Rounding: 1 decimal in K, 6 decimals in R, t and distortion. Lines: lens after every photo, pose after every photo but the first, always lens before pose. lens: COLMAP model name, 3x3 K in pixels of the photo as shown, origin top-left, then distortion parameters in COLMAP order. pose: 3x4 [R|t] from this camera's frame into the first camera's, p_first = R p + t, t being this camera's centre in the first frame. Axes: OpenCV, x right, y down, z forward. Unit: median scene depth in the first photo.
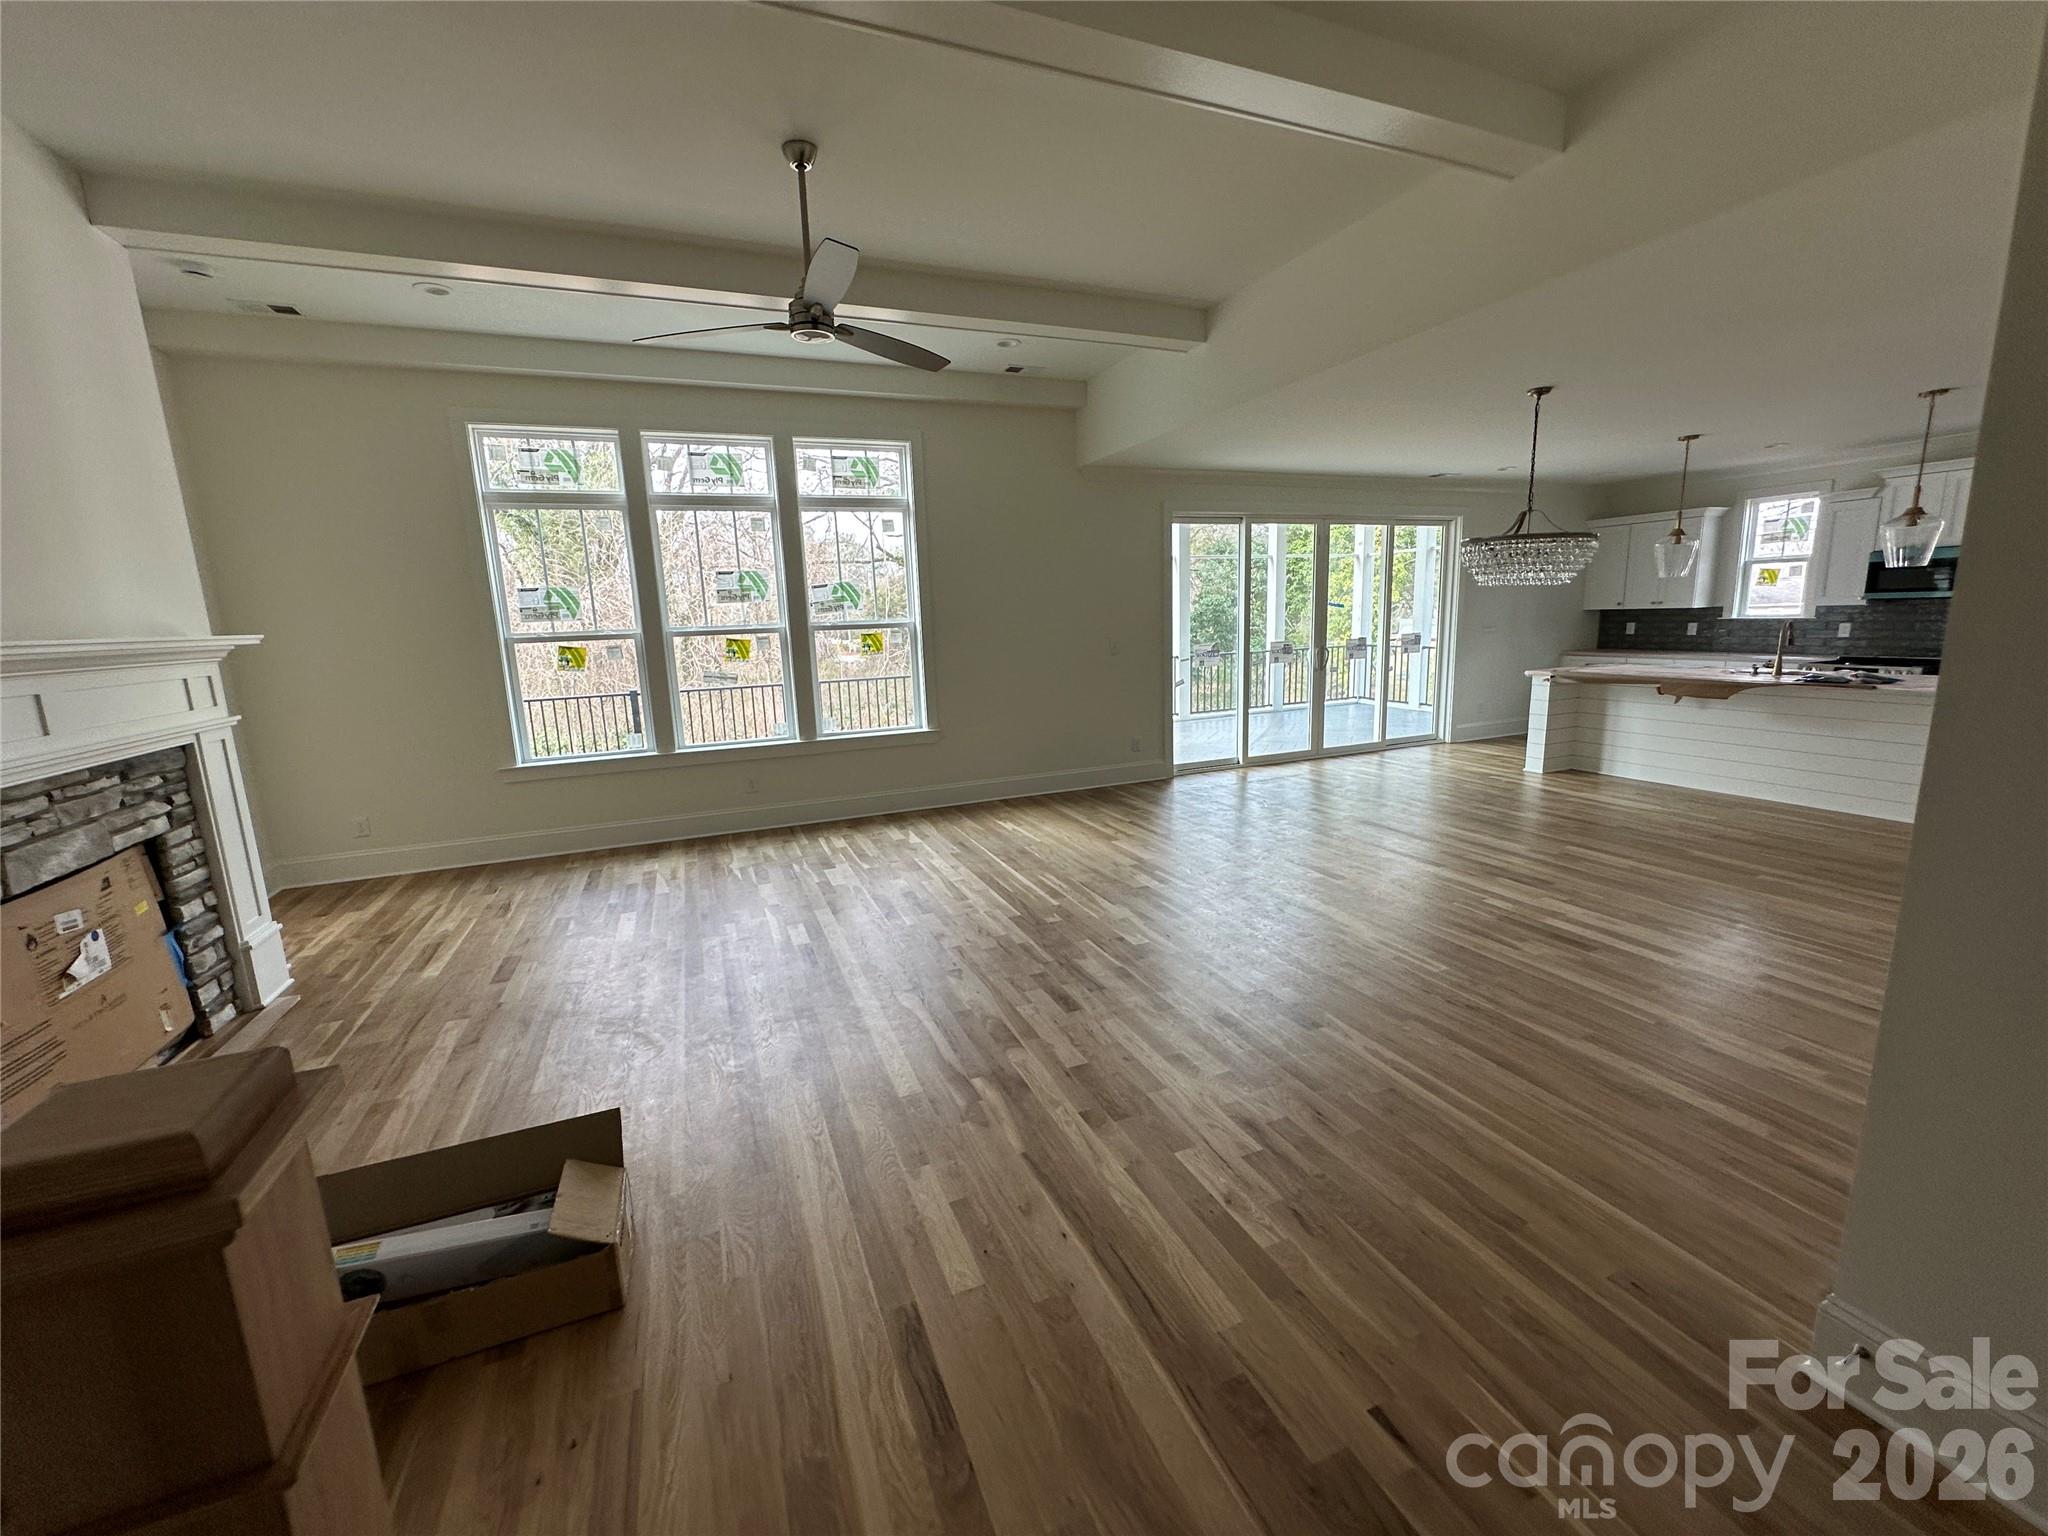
lens RADIAL K [[815.7, 0, 1023.1], [0, 815.7, 761.5], [0, 0, 1]] dist [0.000574, -0.000170]
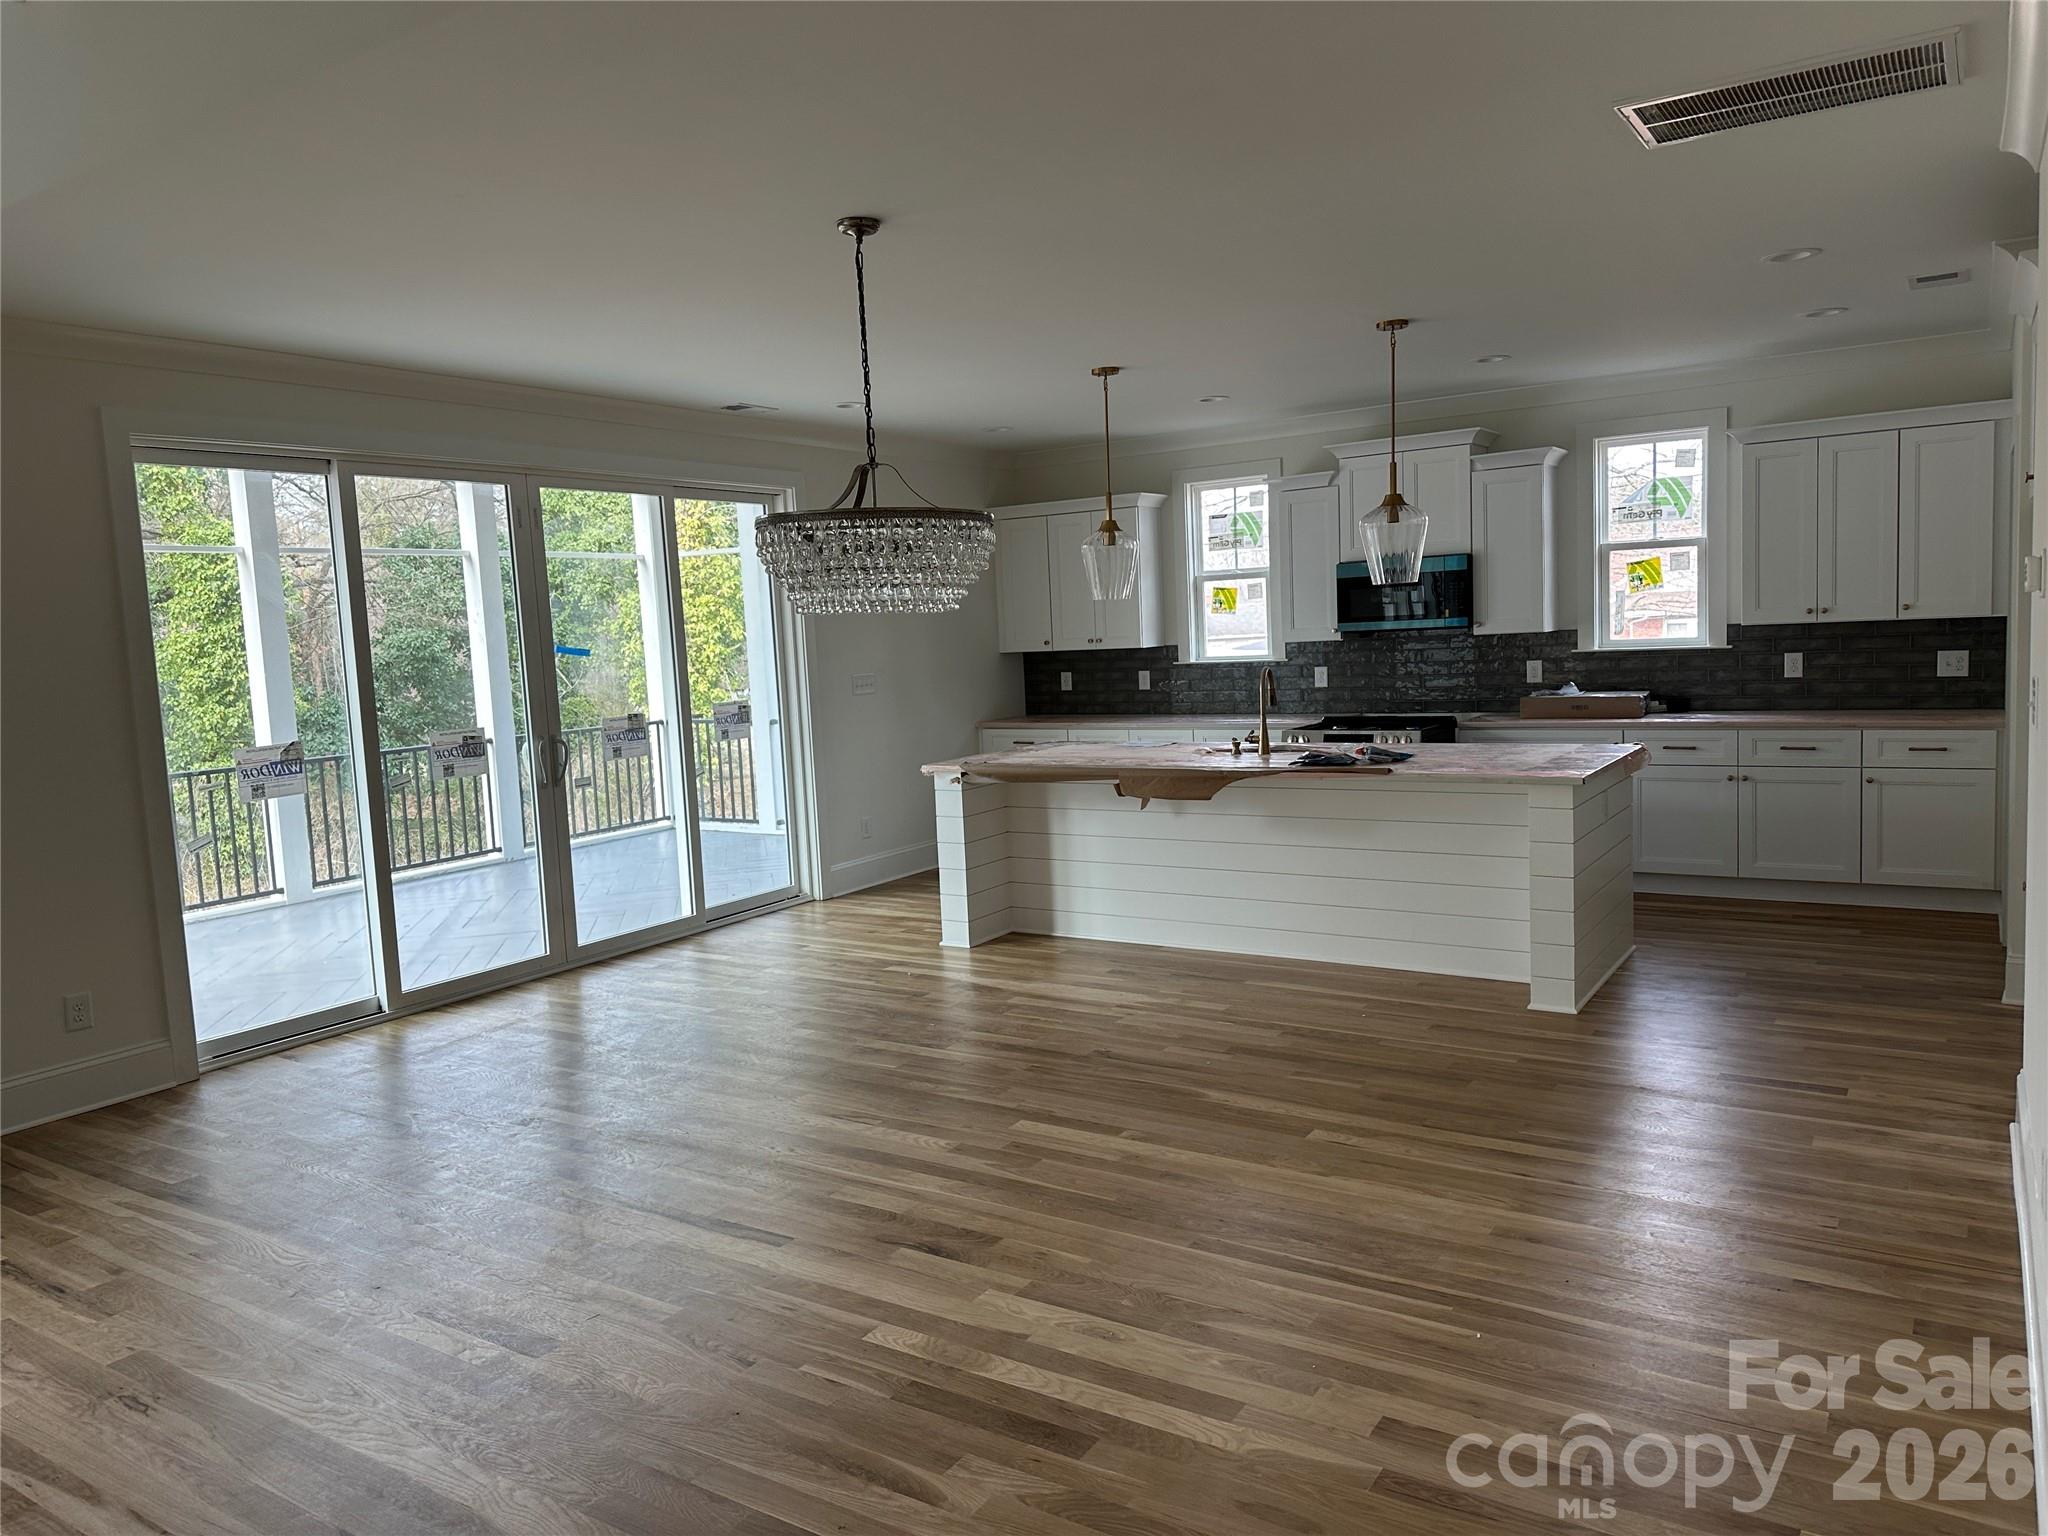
lens RADIAL K [[1423.5, 0, 1024.0], [0, 1423.5, 768.0], [0, 0, 1]] dist [0.058326, -0.003031]
pose [[0.822744, -0.061882, 0.565033, 0.142192], [0.120001, 0.990561, -0.066249, -0.041041], [-0.555600, 0.122311, 0.822404, 0.188218]]
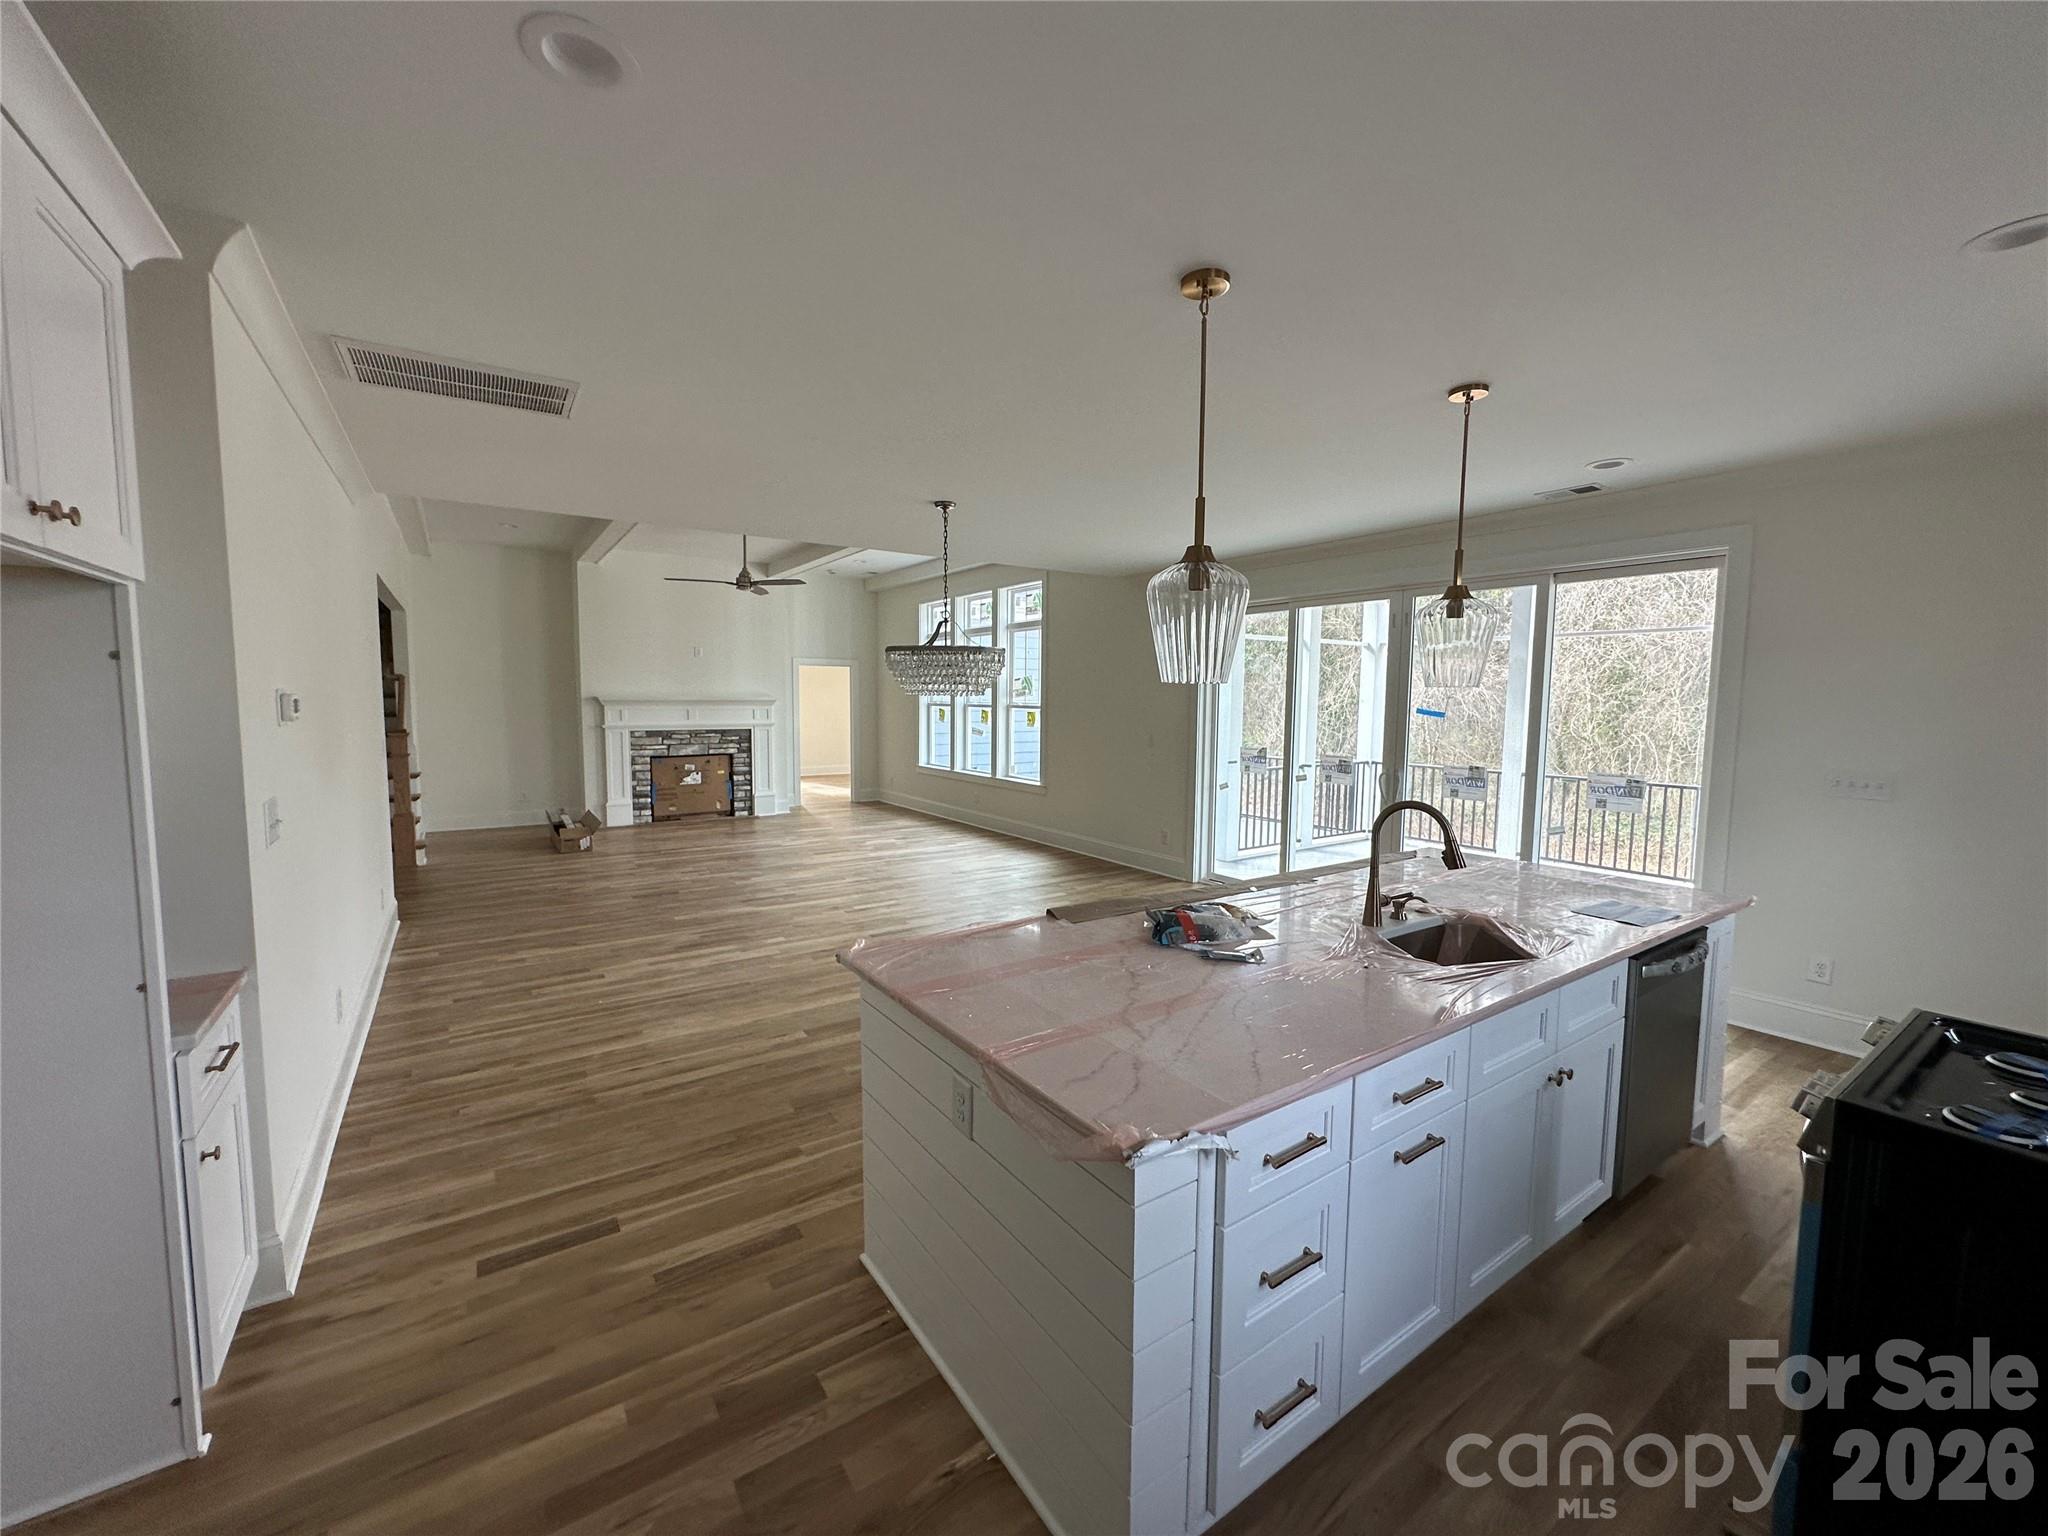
lens RADIAL K [[815.7, 0, 1023.1], [0, 815.7, 761.5], [0, 0, 1]] dist [0.000574, -0.000170]
pose [[0.209528, 0.113373, -0.971208, 1.165489], [-0.191953, 0.978698, 0.072836, -0.166088], [0.958776, 0.171166, 0.226827, 0.644711]]
